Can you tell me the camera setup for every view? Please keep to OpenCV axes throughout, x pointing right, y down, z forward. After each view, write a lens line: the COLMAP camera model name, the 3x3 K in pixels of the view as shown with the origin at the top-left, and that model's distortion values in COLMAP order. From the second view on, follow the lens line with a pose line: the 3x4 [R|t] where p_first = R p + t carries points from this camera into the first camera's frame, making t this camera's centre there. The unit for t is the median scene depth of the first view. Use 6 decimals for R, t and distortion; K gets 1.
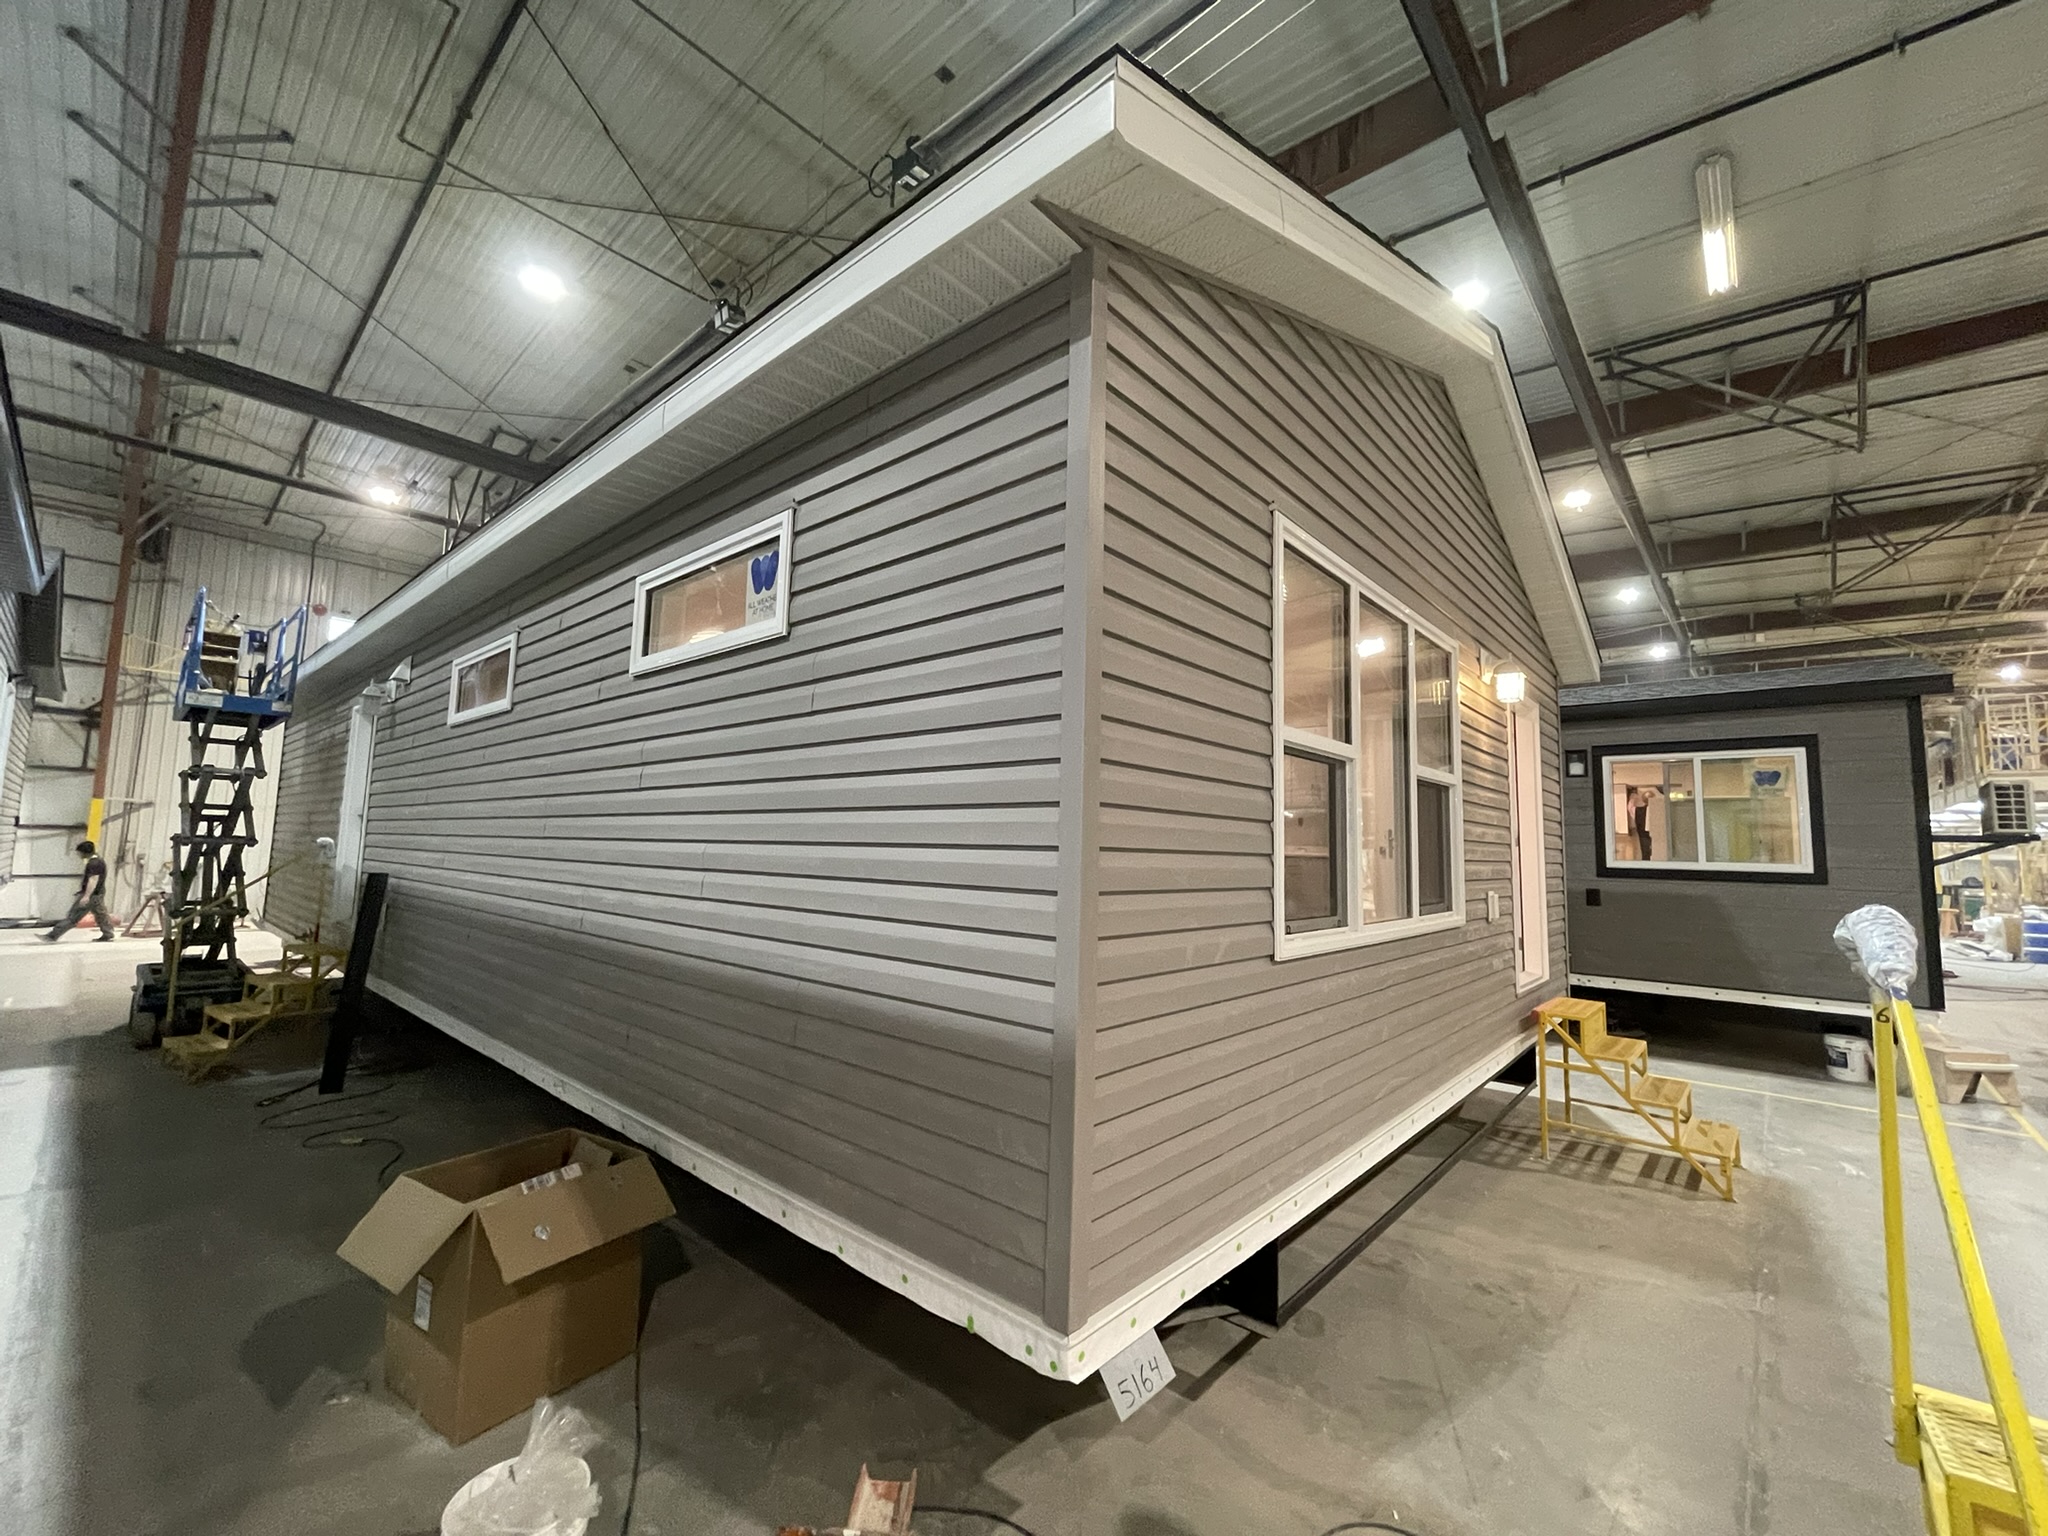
lens RADIAL K [[826.9, 0, 1061.5], [0, 826.9, 769.2], [0, 0, 1]] dist [-0.000710, -0.000138]
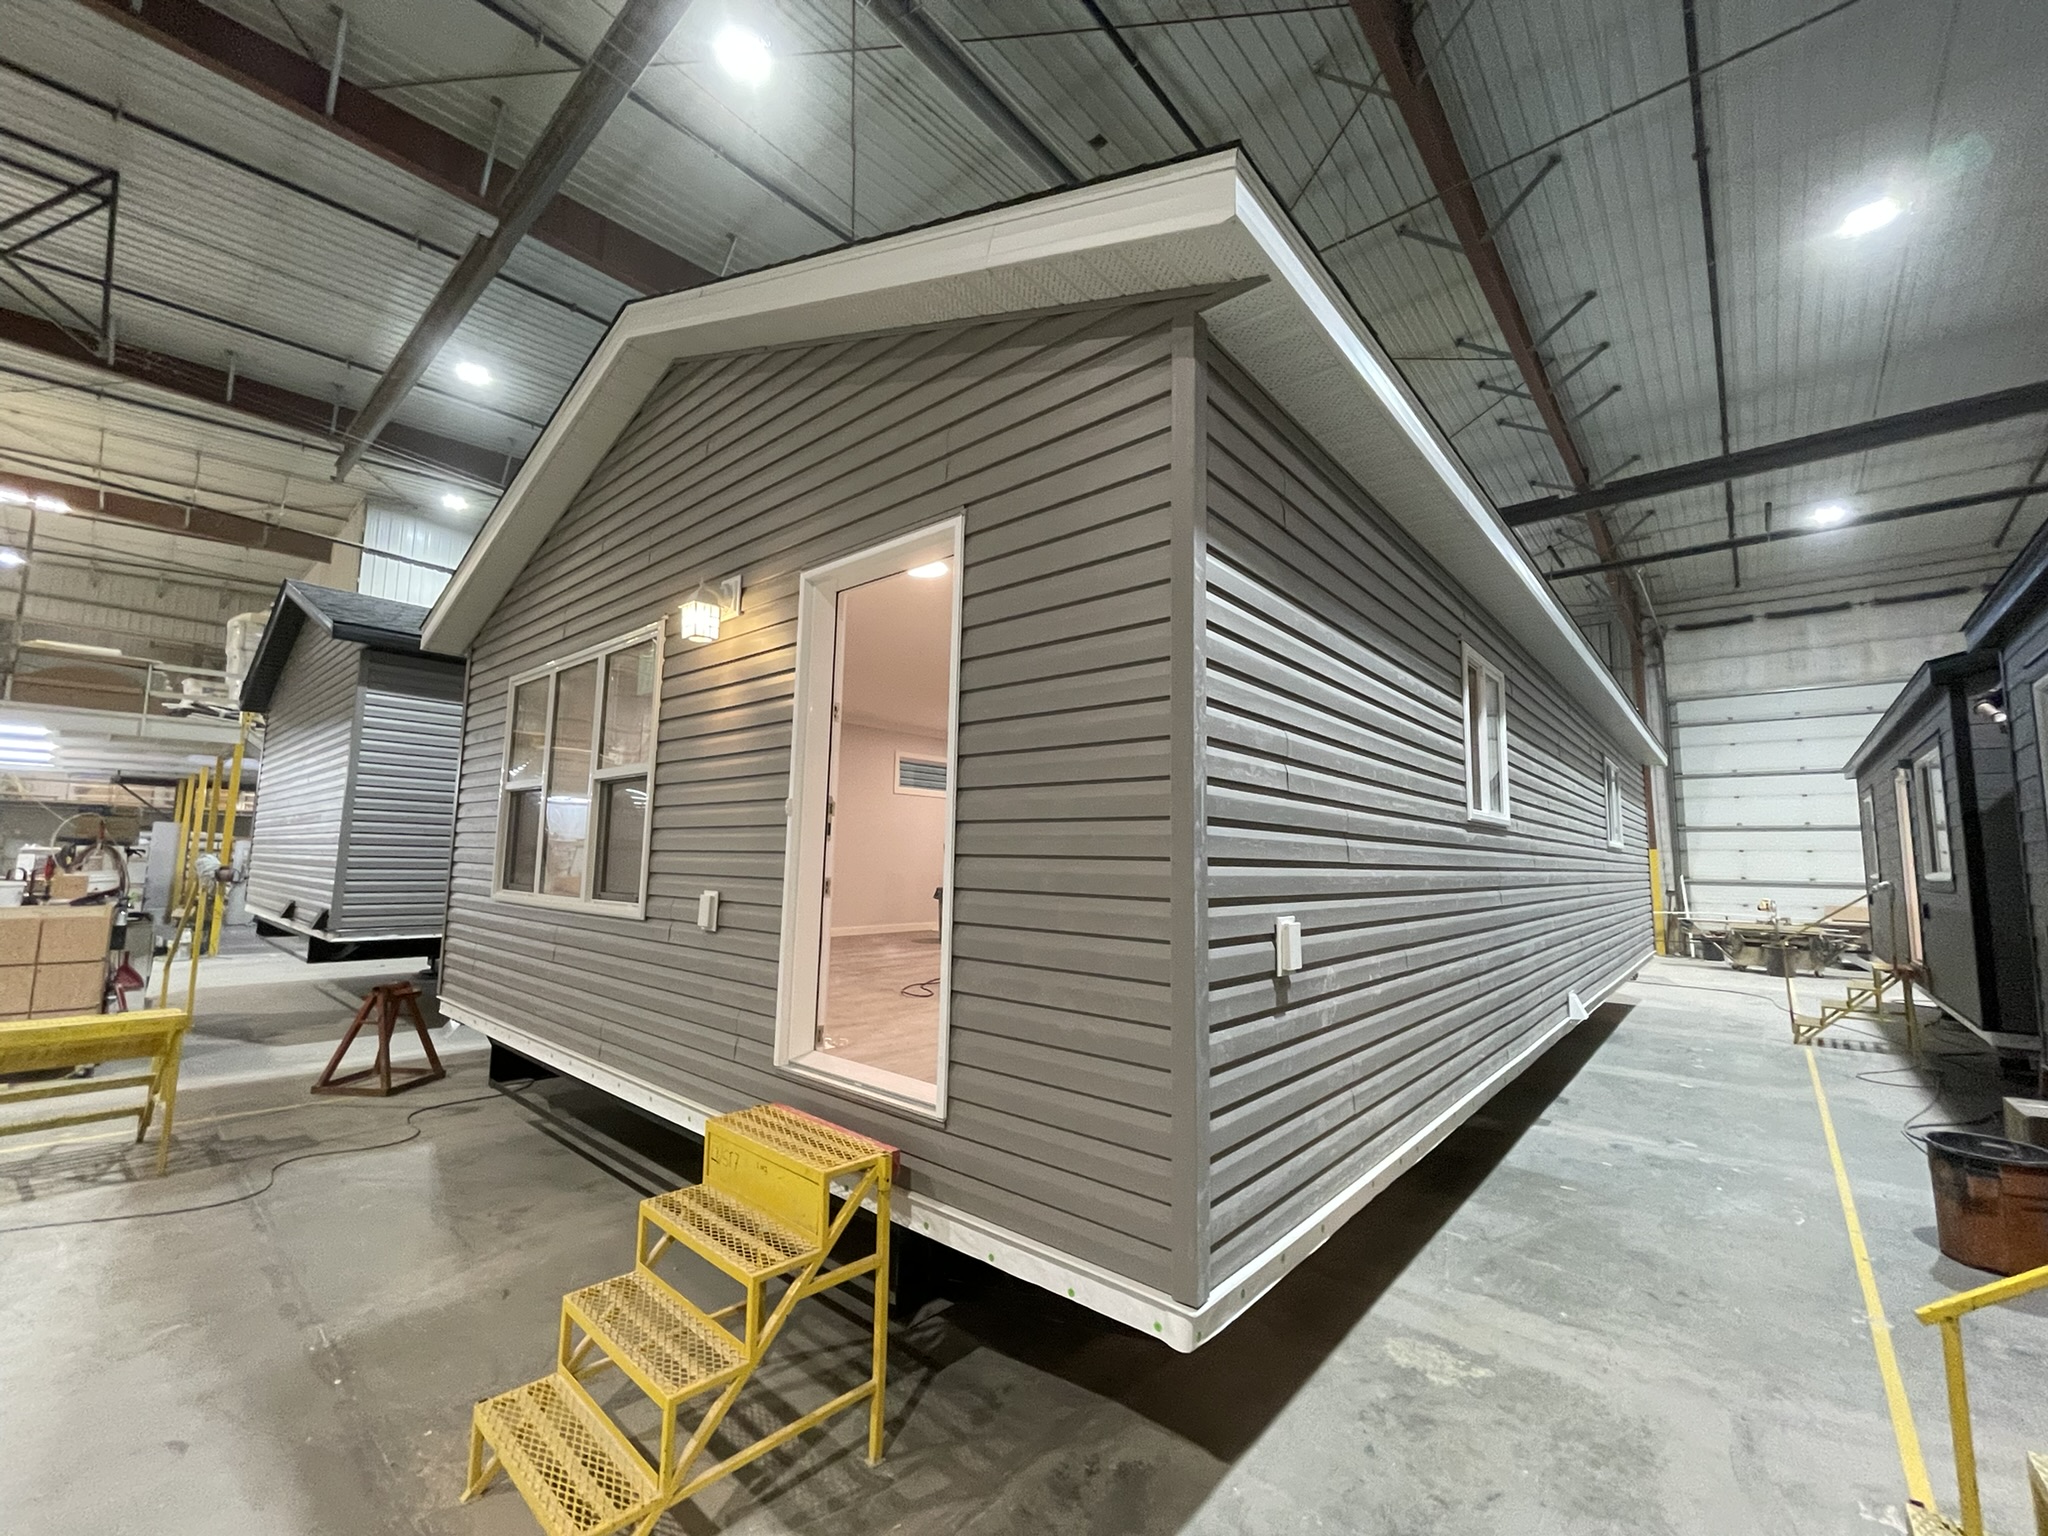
lens RADIAL K [[826.9, 0, 1061.5], [0, 826.9, 769.2], [0, 0, 1]] dist [-0.000710, -0.000138]
pose [[0.014362, -0.133784, -0.990906, 0.099536], [0.085282, 0.987561, -0.132097, 0.011116], [0.996253, -0.082610, 0.025593, 0.099221]]
